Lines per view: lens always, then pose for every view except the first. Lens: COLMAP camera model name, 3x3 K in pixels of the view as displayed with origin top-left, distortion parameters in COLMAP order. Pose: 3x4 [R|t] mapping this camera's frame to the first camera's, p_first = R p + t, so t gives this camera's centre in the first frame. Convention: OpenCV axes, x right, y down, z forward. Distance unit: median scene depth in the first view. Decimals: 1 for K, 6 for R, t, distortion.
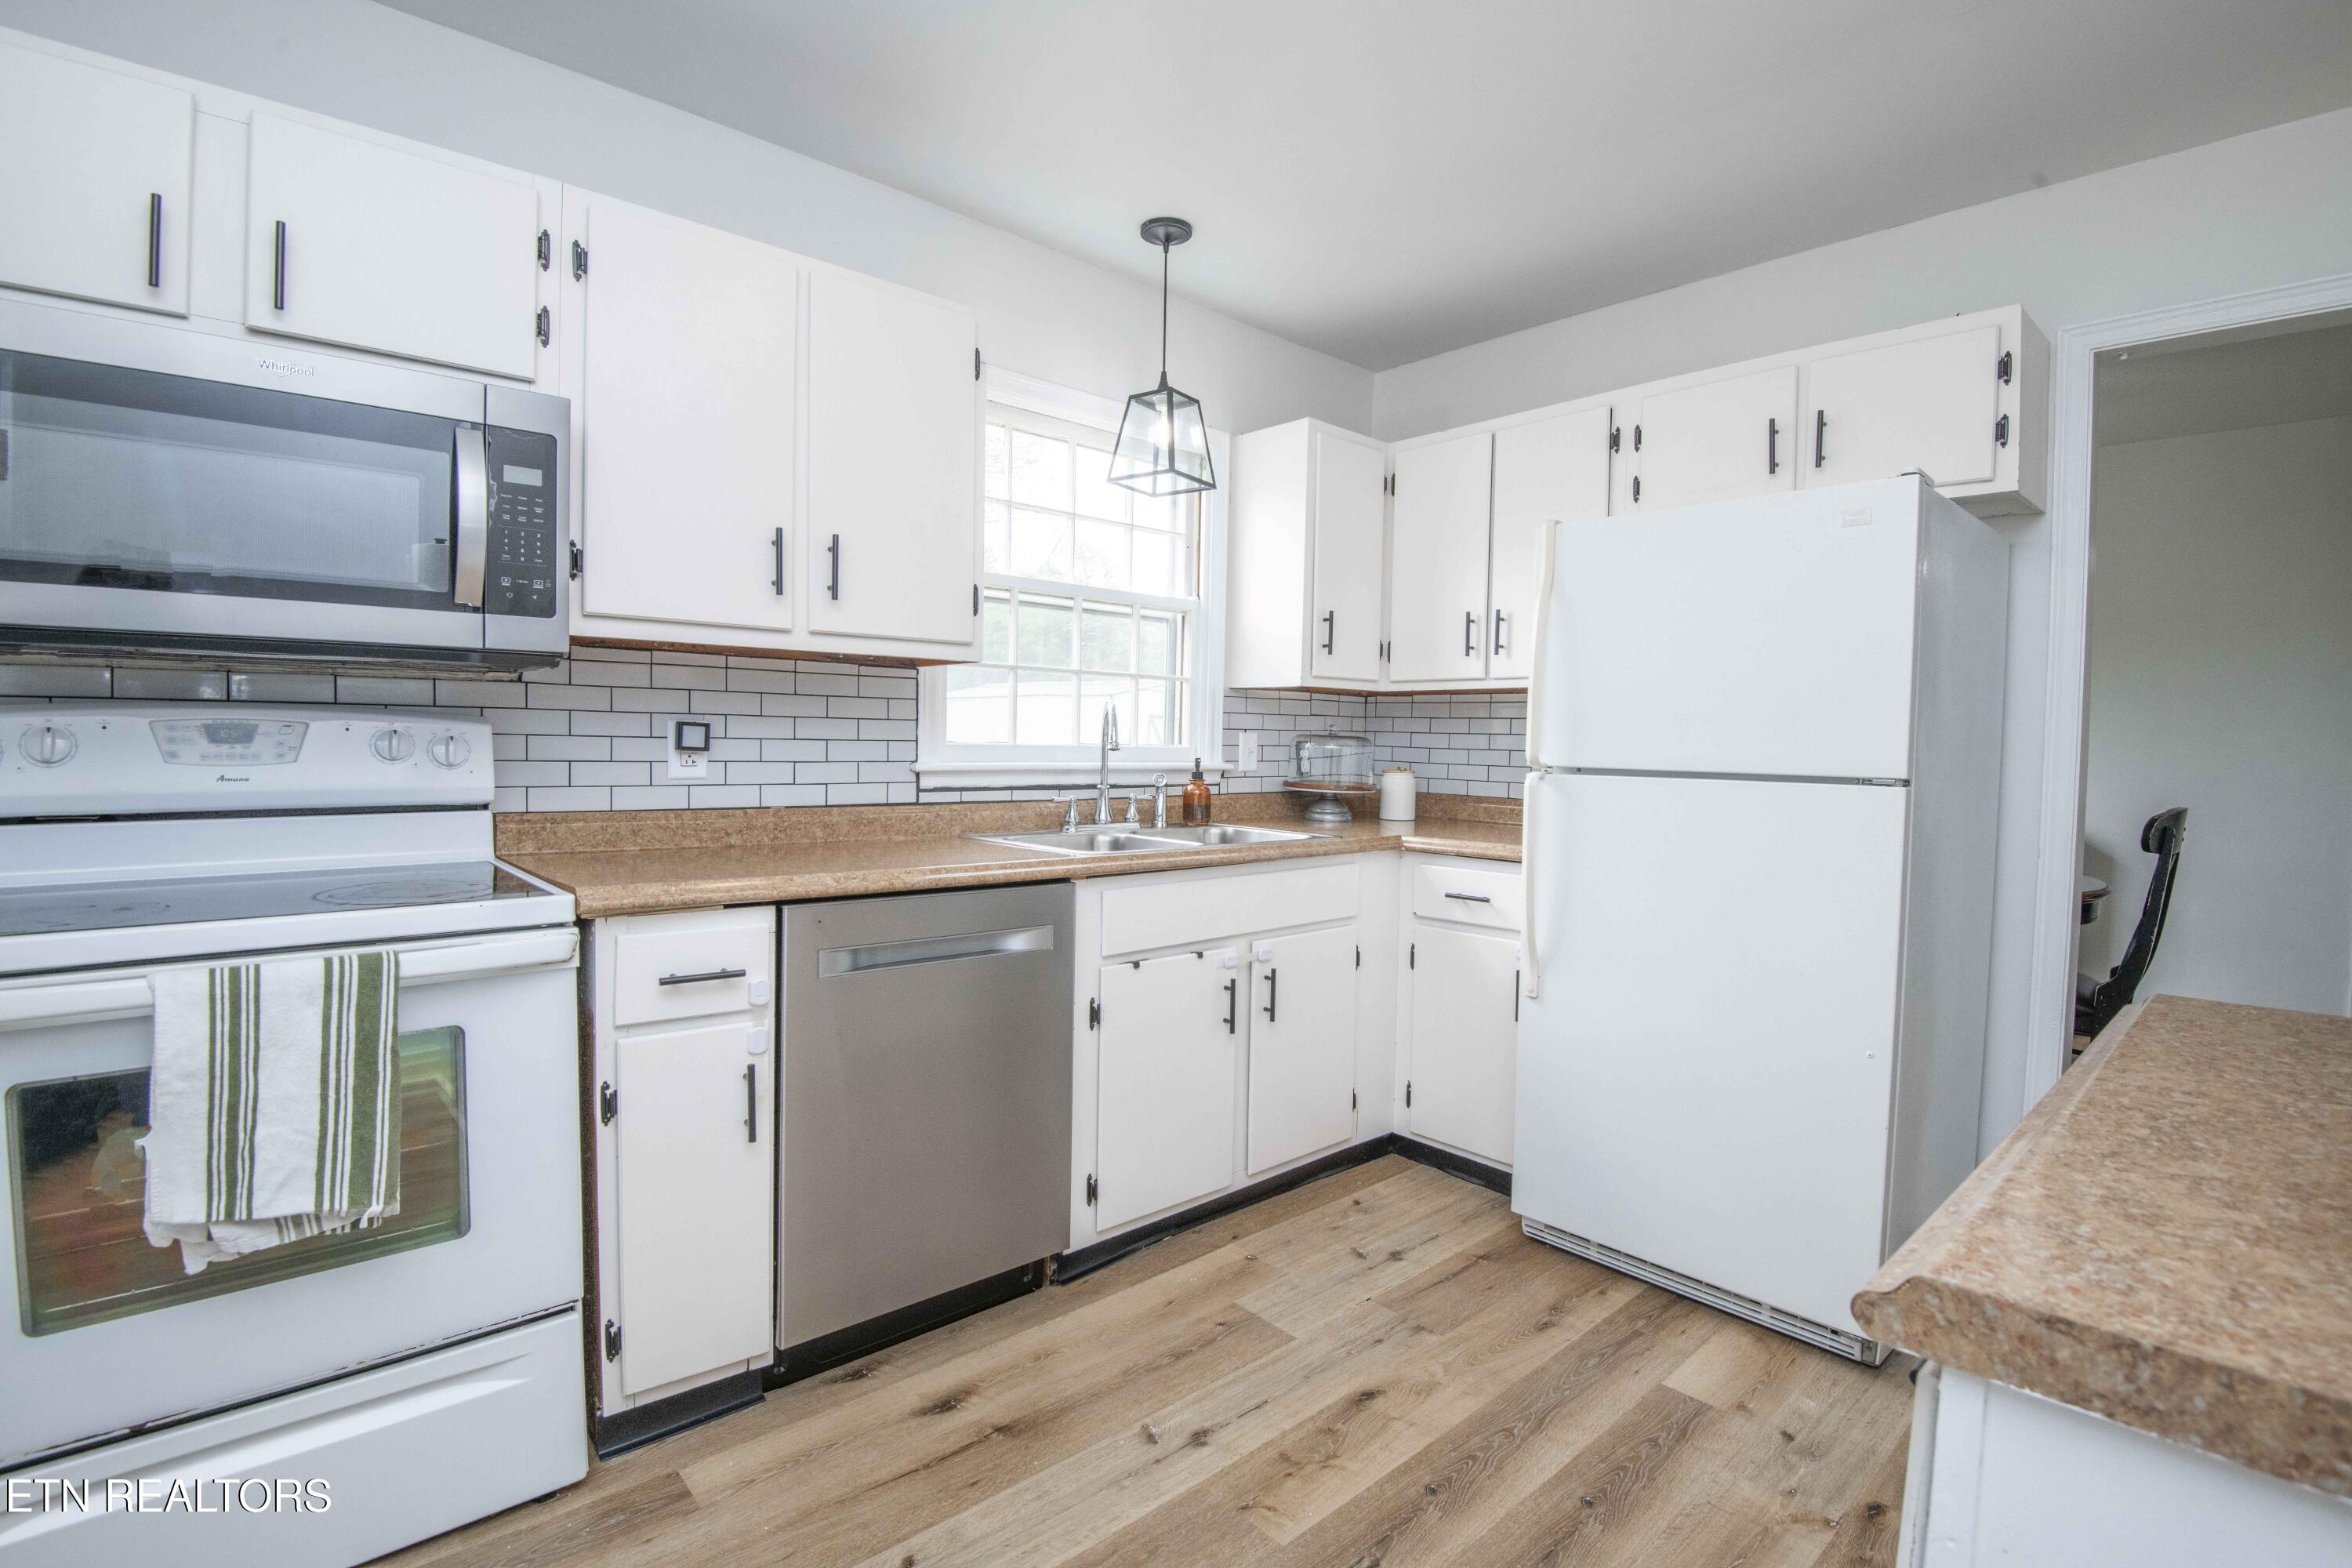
lens RADIAL K [[1098.7, 0, 1180.0], [0, 1098.7, 782.3], [0, 0, 1]] dist [0.000016, -0.026460]
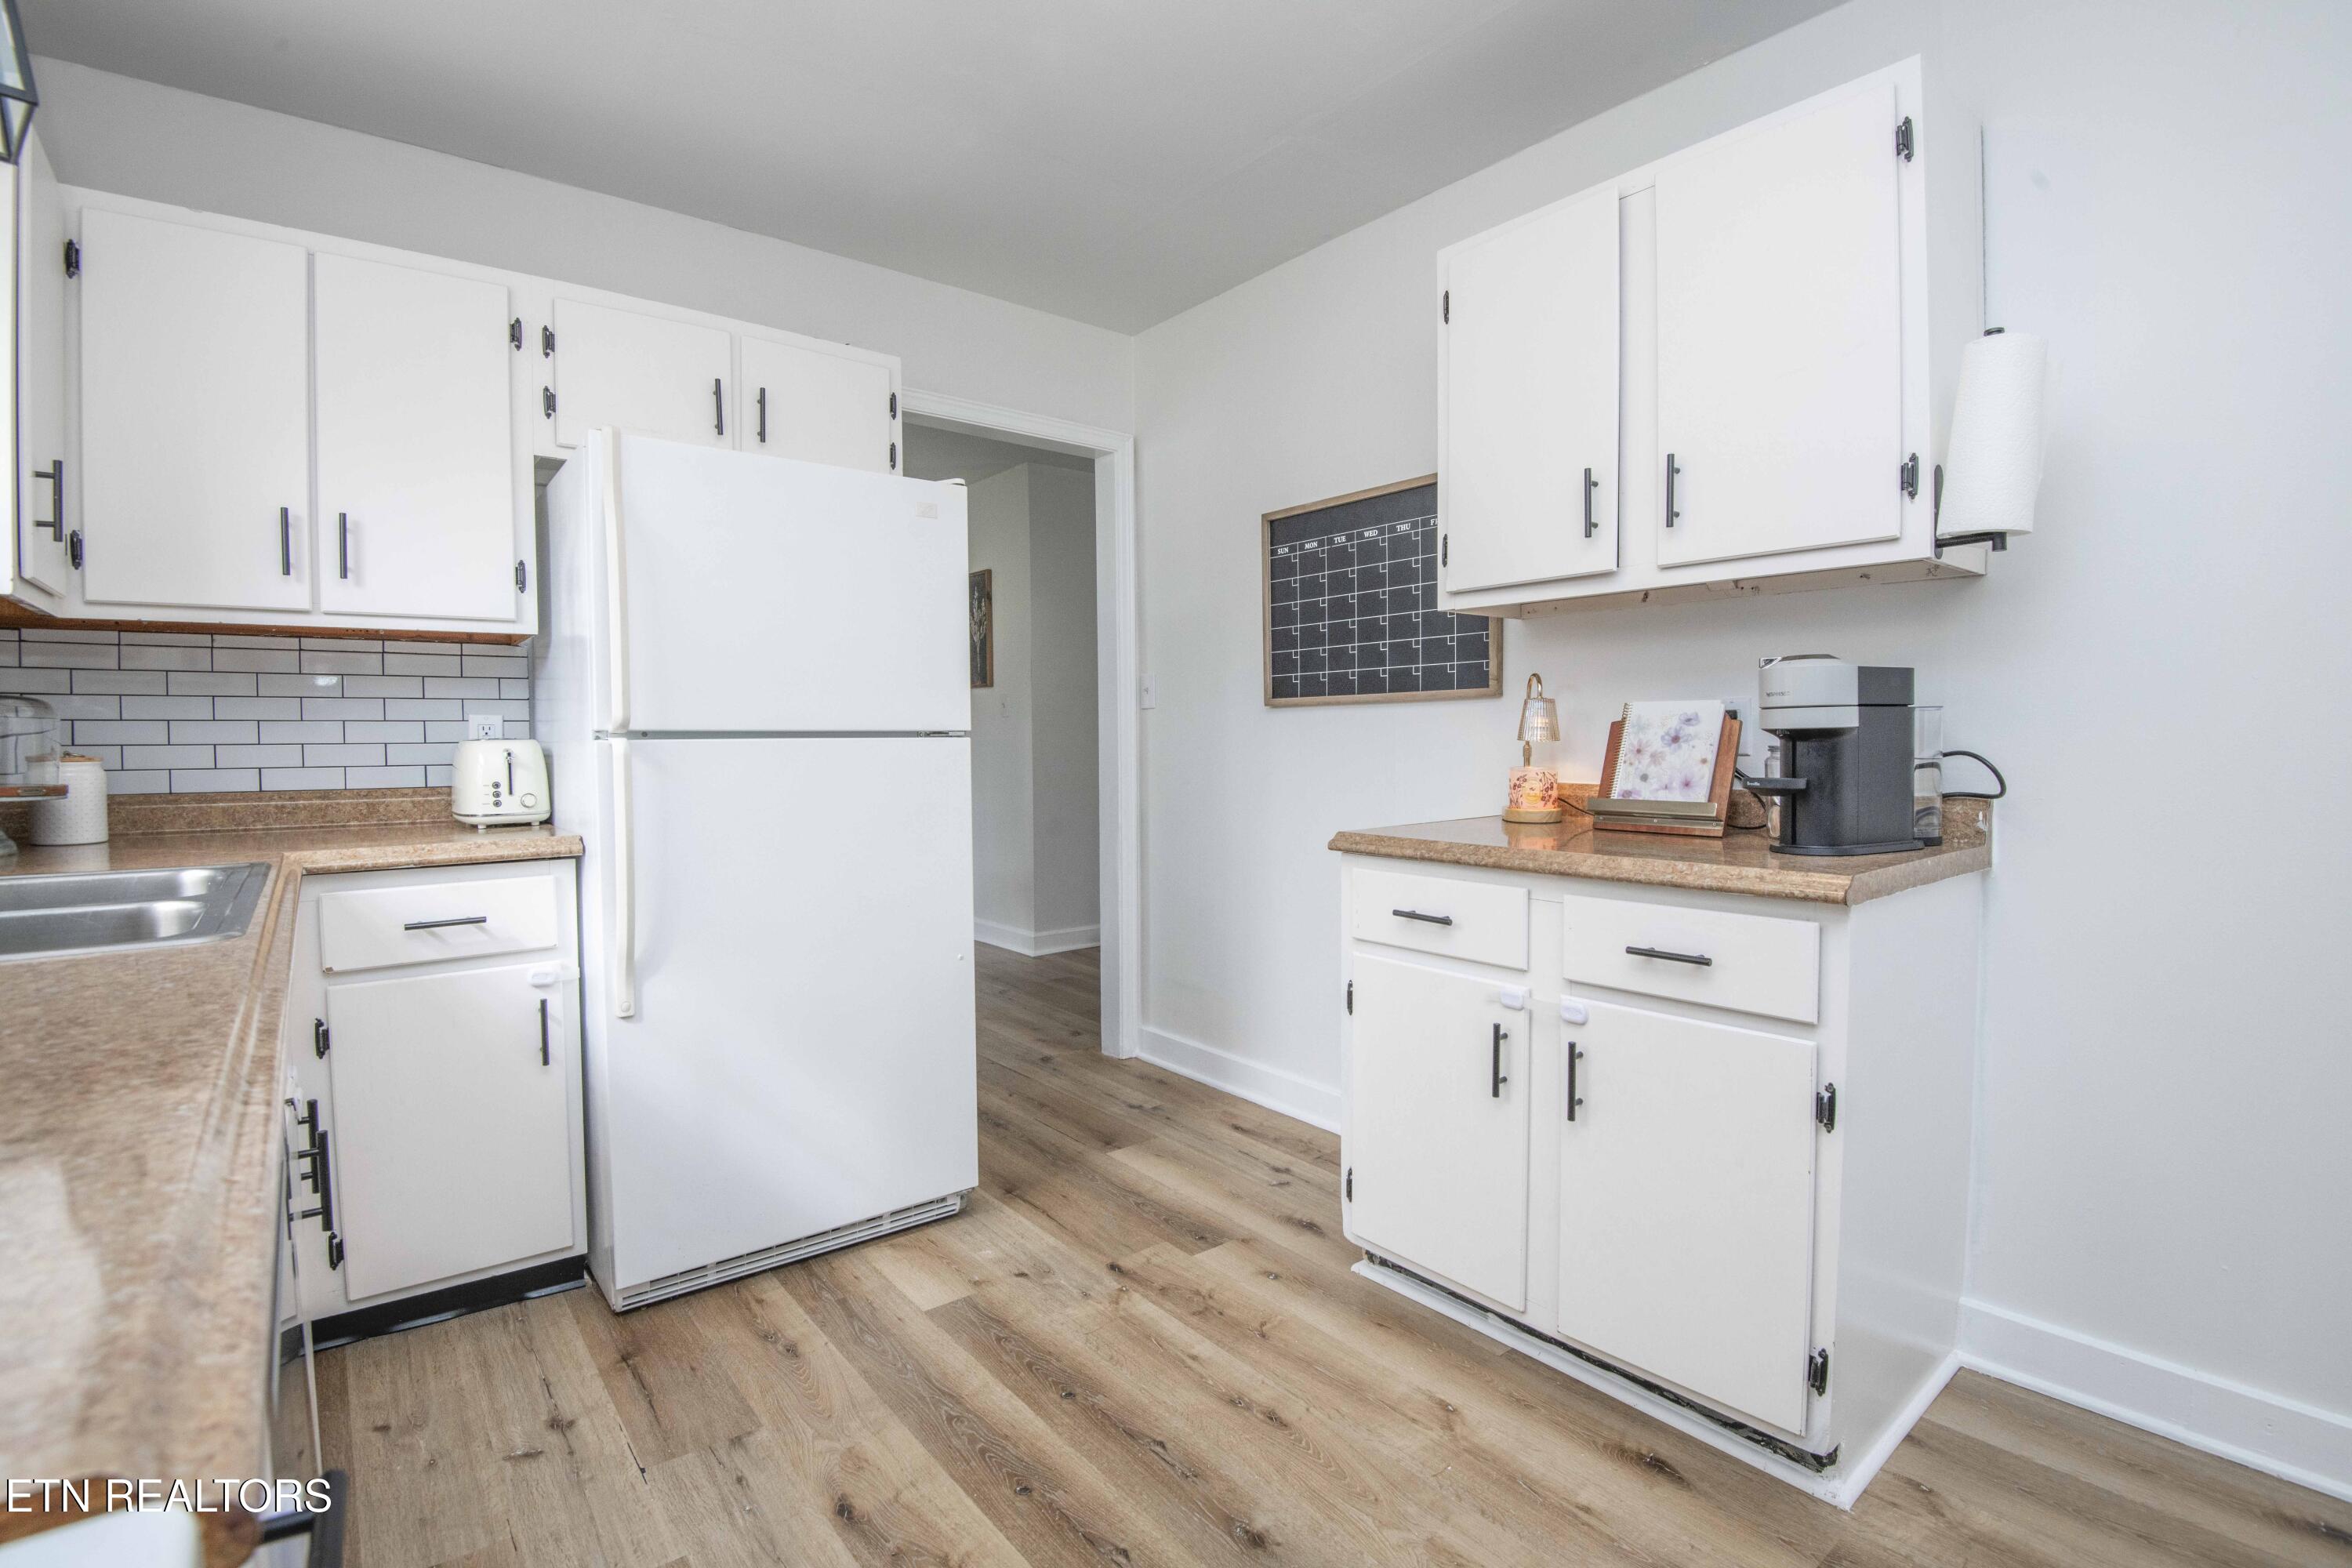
lens RADIAL K [[1098.7, 0, 1180.0], [0, 1098.7, 782.3], [0, 0, 1]] dist [0.000016, -0.026460]
pose [[0.053999, -0.058361, 0.996834, -0.423931], [0.046565, 0.997352, 0.055869, -0.002438], [-0.997455, 0.043401, 0.056574, 0.504469]]
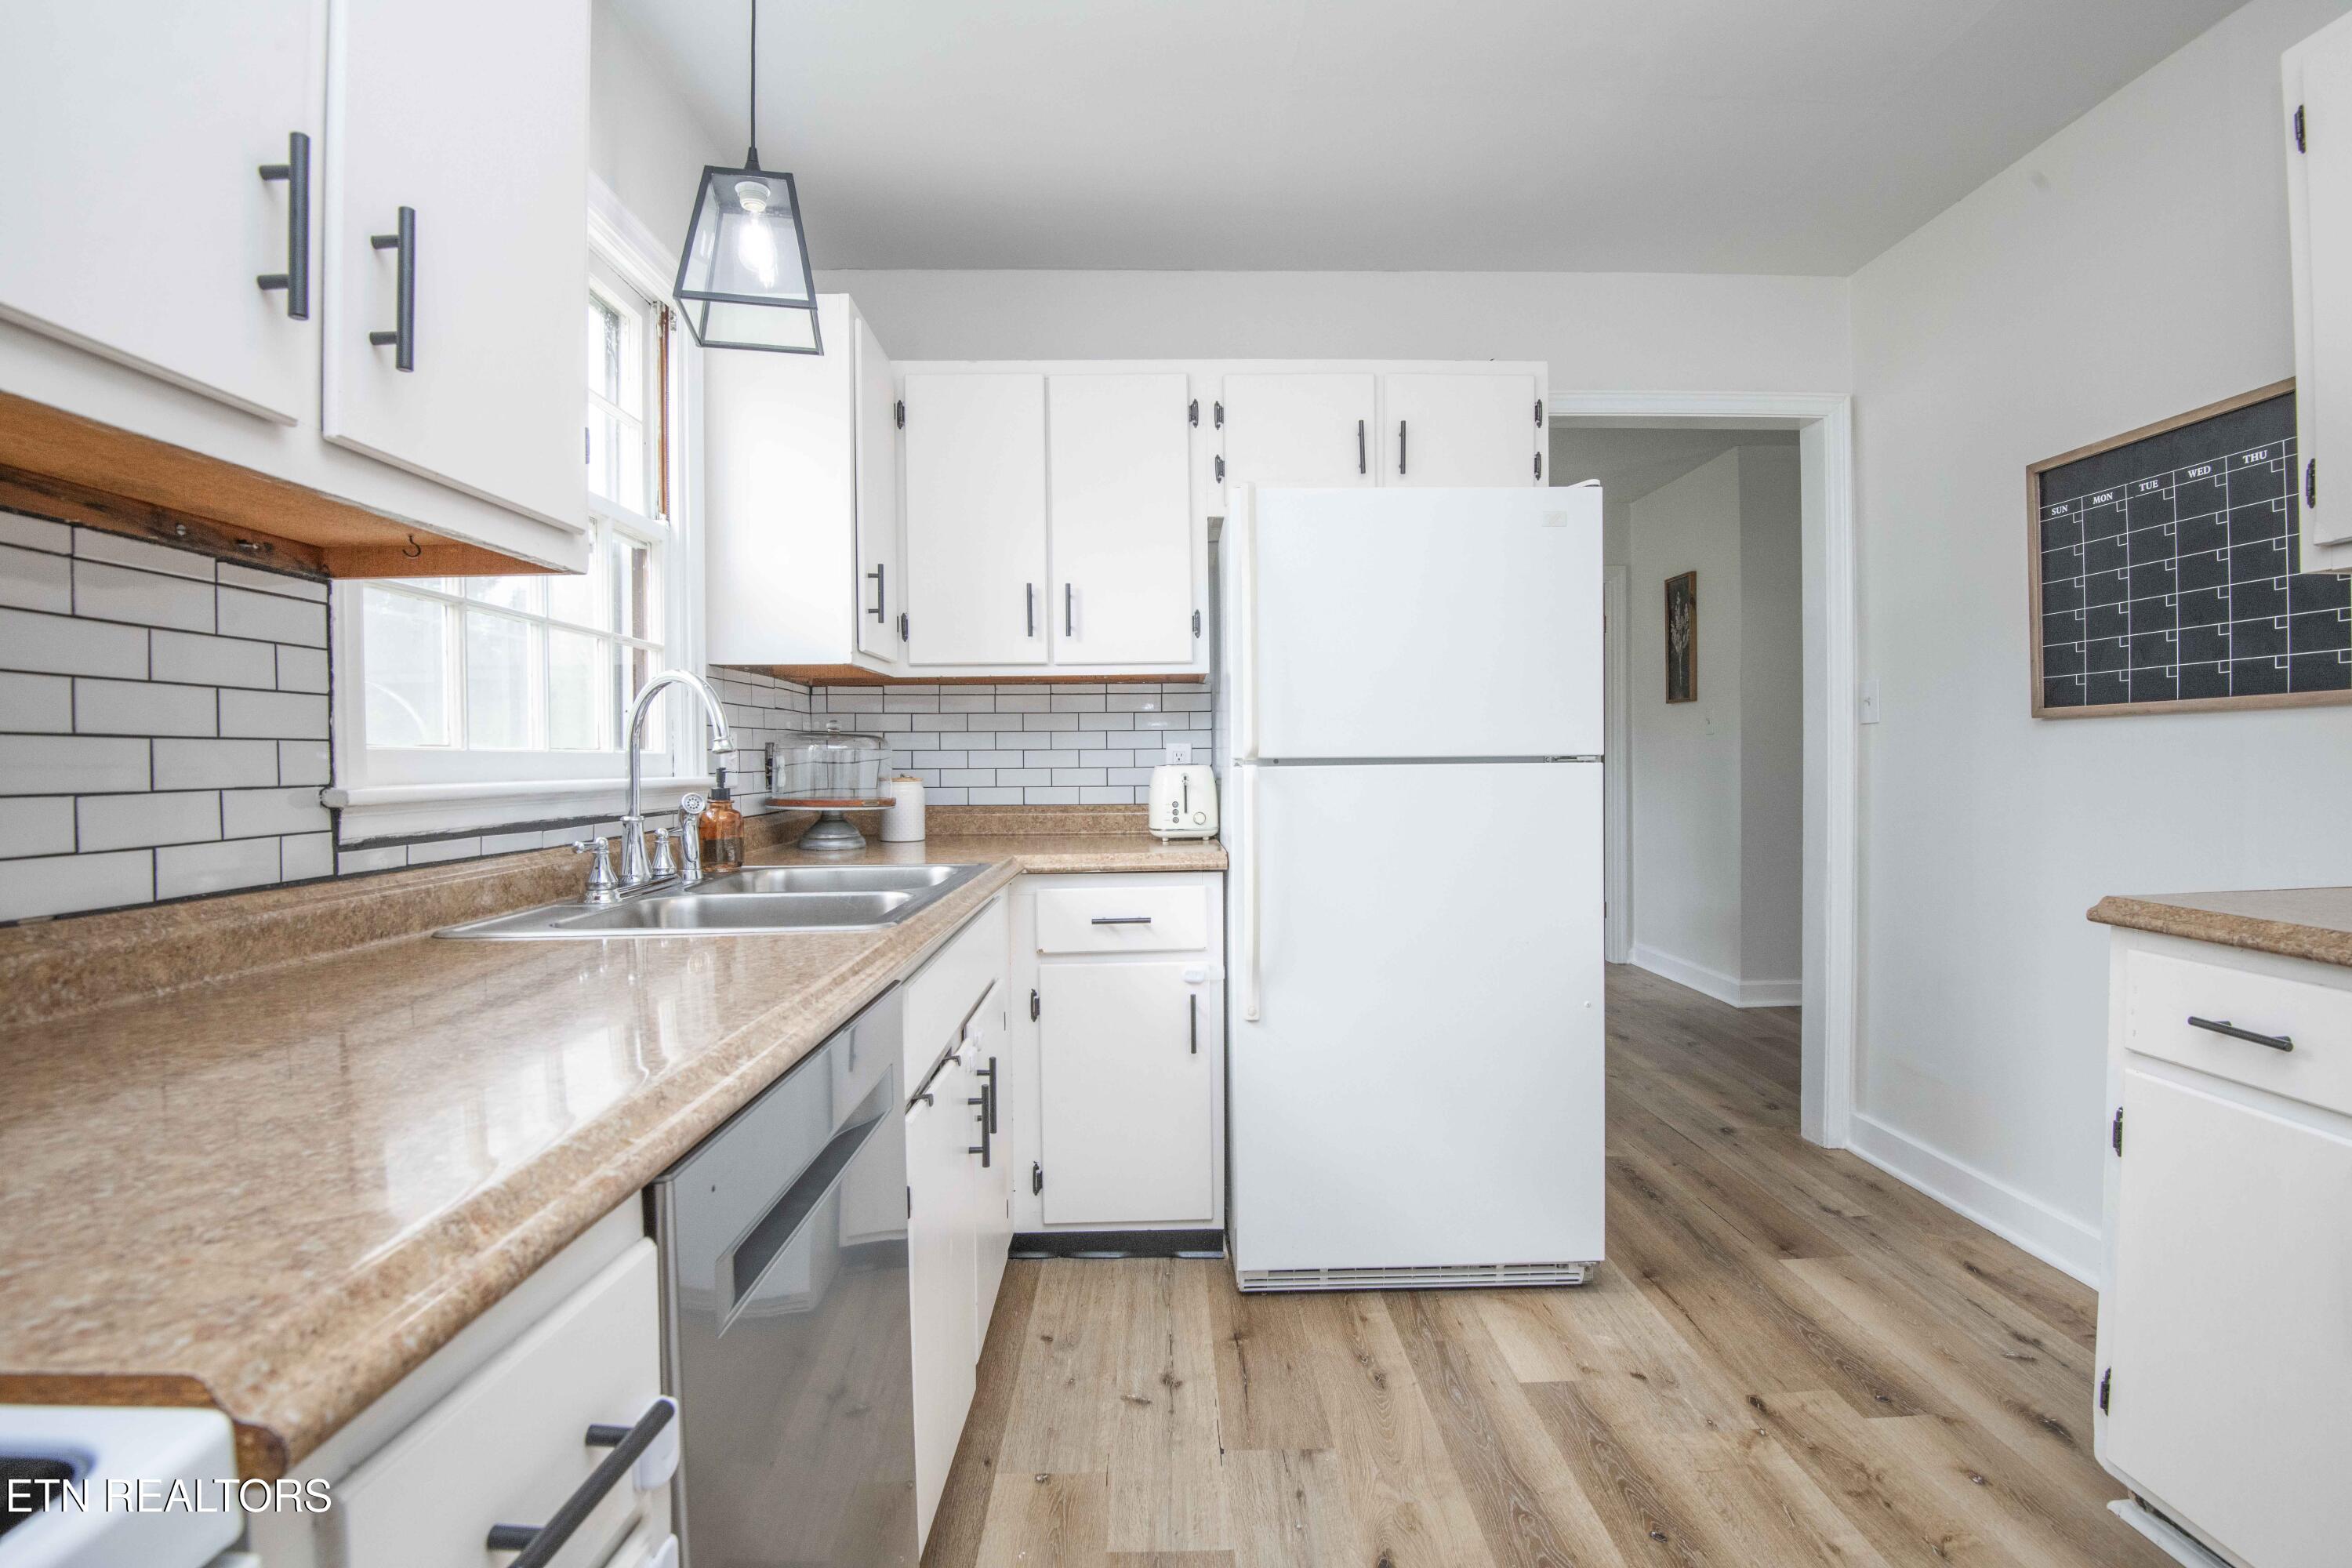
lens RADIAL K [[1100.4, 0, 1183.7], [0, 1100.4, 780.2], [0, 0, 1]] dist [-0.000688, -0.023657]
pose [[0.644751, -0.038807, 0.763407, -0.357341], [0.052486, 0.998601, 0.006435, -0.005355], [-0.762589, 0.035919, 0.645886, 0.433622]]
